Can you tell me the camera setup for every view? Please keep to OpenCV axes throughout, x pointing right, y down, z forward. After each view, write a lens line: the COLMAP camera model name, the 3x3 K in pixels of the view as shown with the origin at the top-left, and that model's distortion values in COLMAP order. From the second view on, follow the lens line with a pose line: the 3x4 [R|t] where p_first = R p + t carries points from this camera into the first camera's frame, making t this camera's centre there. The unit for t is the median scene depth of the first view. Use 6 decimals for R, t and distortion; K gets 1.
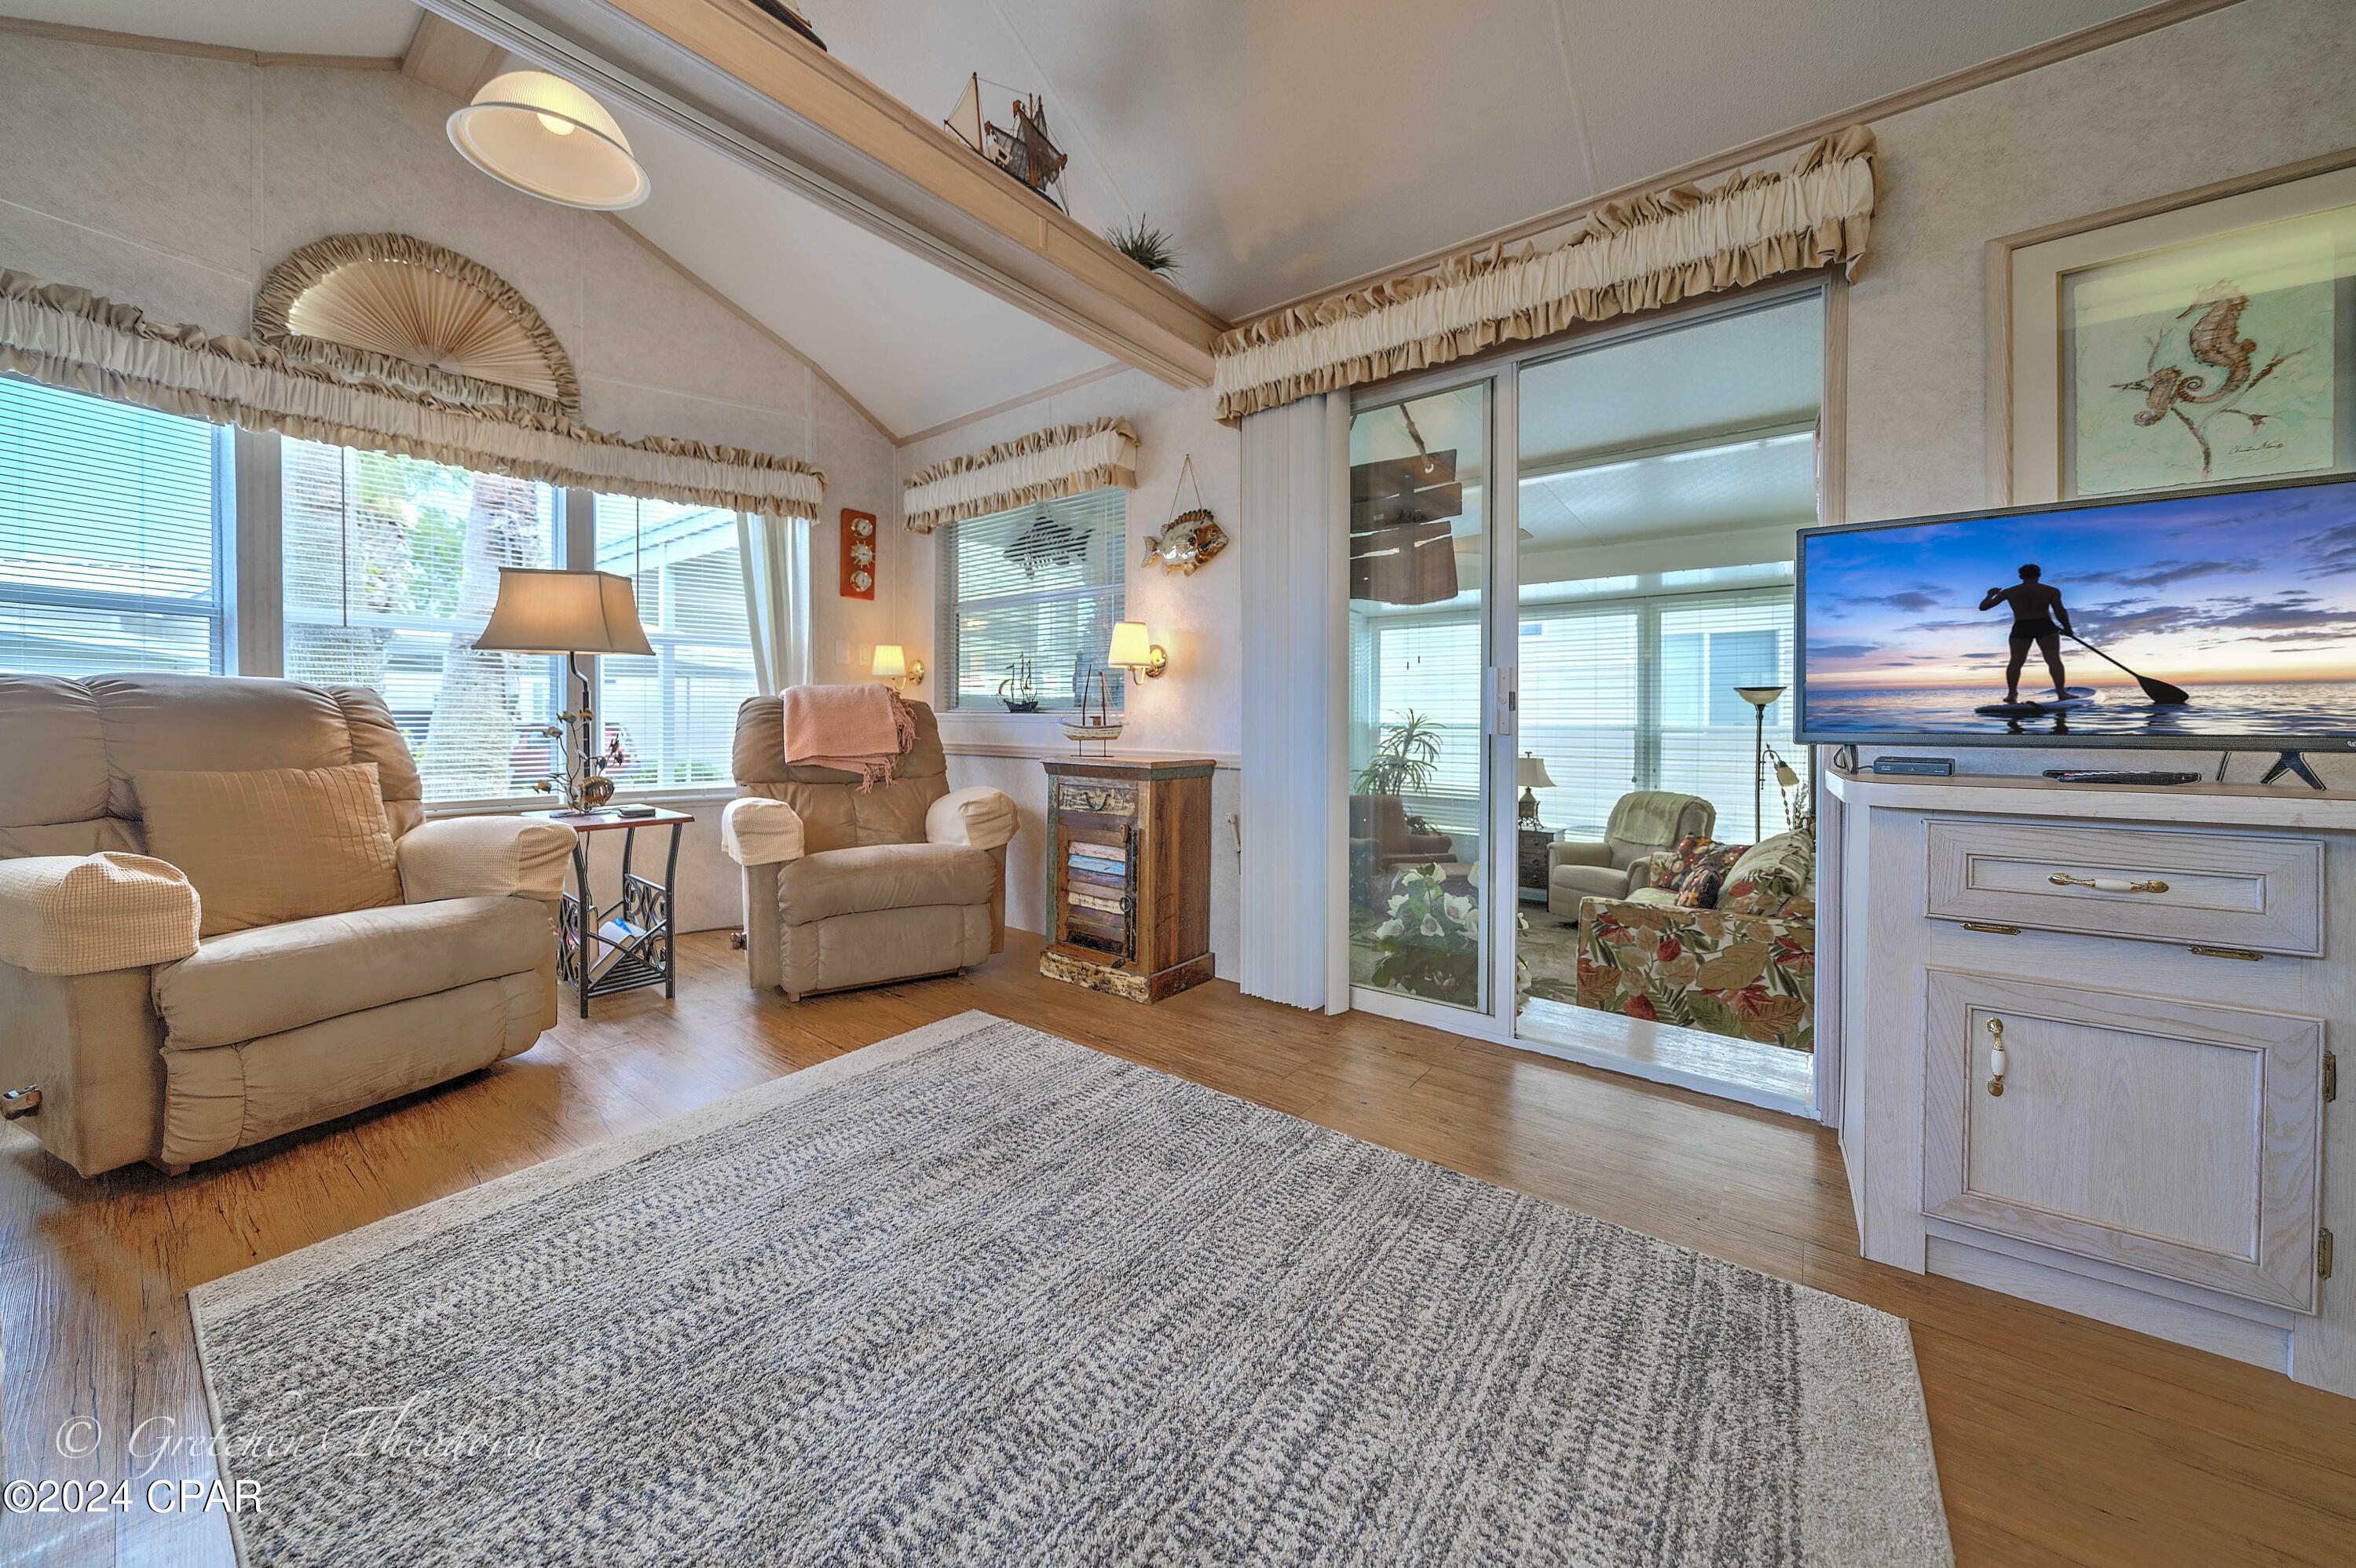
lens RADIAL K [[851.1, 0, 1126.6], [0, 851.1, 719.6], [0, 0, 1]] dist [-0.002525, -0.000159]
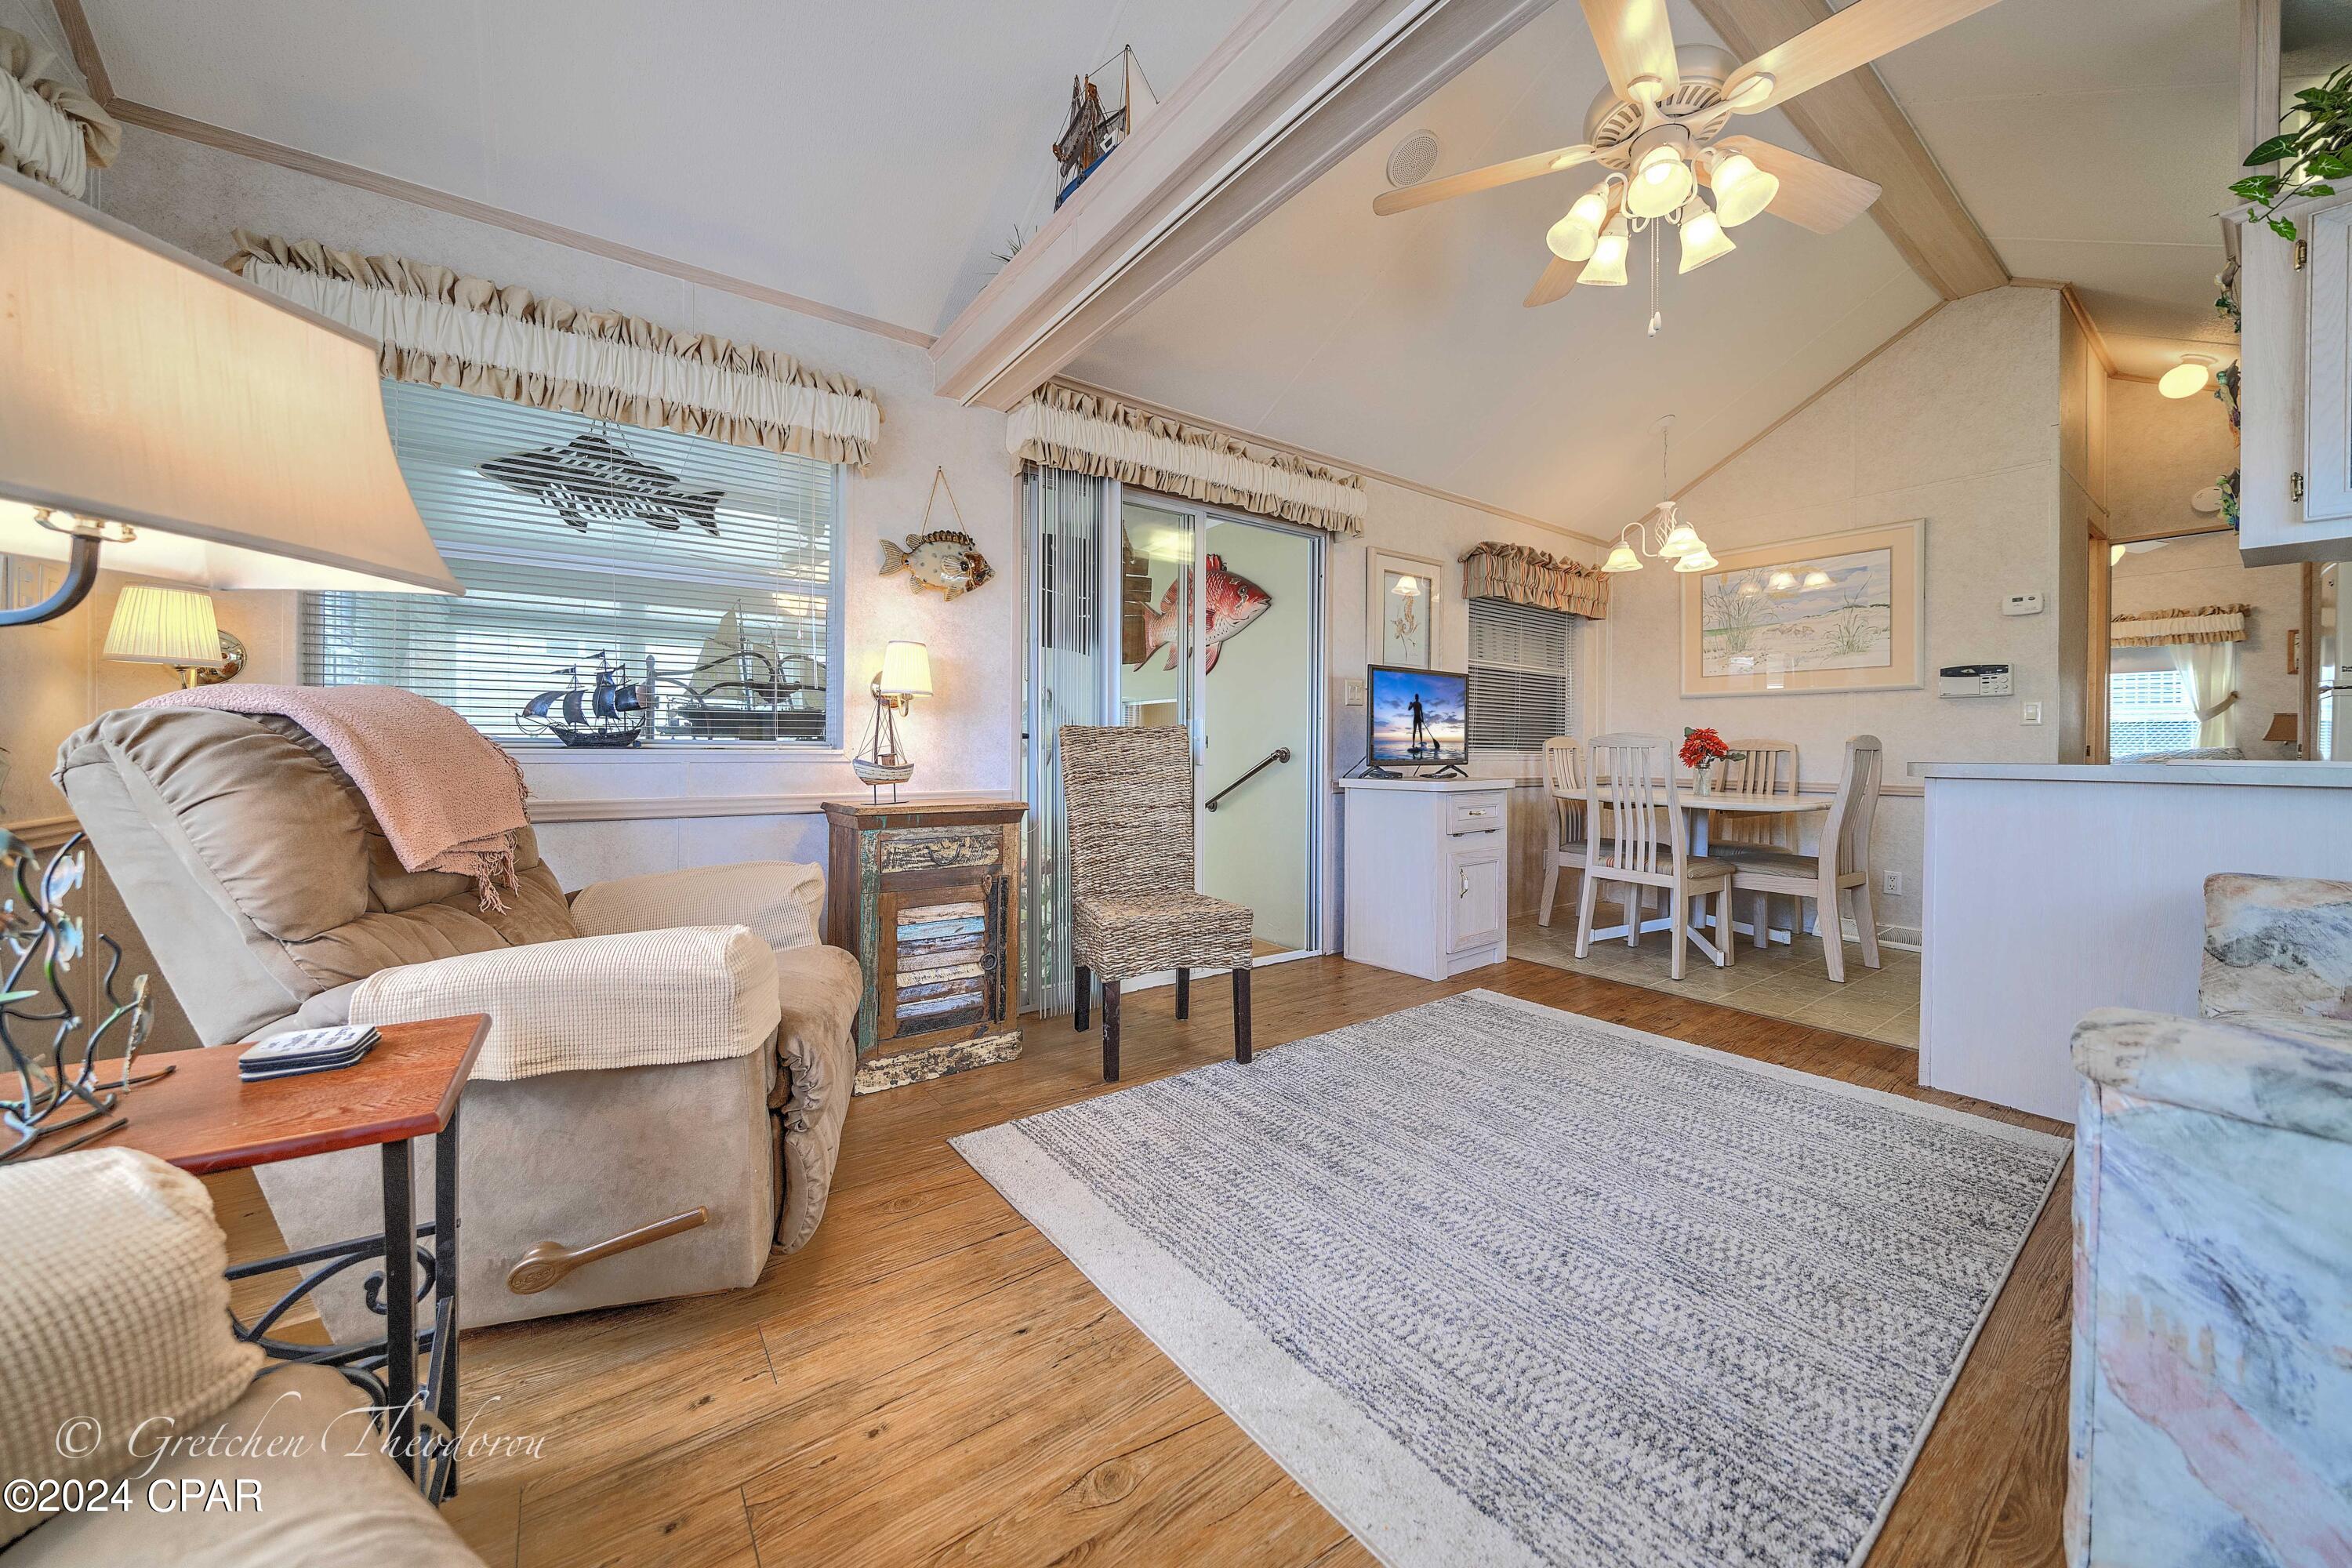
lens RADIAL K [[846.9, 0, 1192.3], [0, 846.9, 742.4], [0, 0, 1]] dist [-0.001511, -0.000081]
pose [[0.228438, 0.001845, 0.973557, -0.901907], [-0.003279, 0.999994, -0.001126, -0.018196], [-0.973553, -0.002935, 0.228442, 0.633122]]
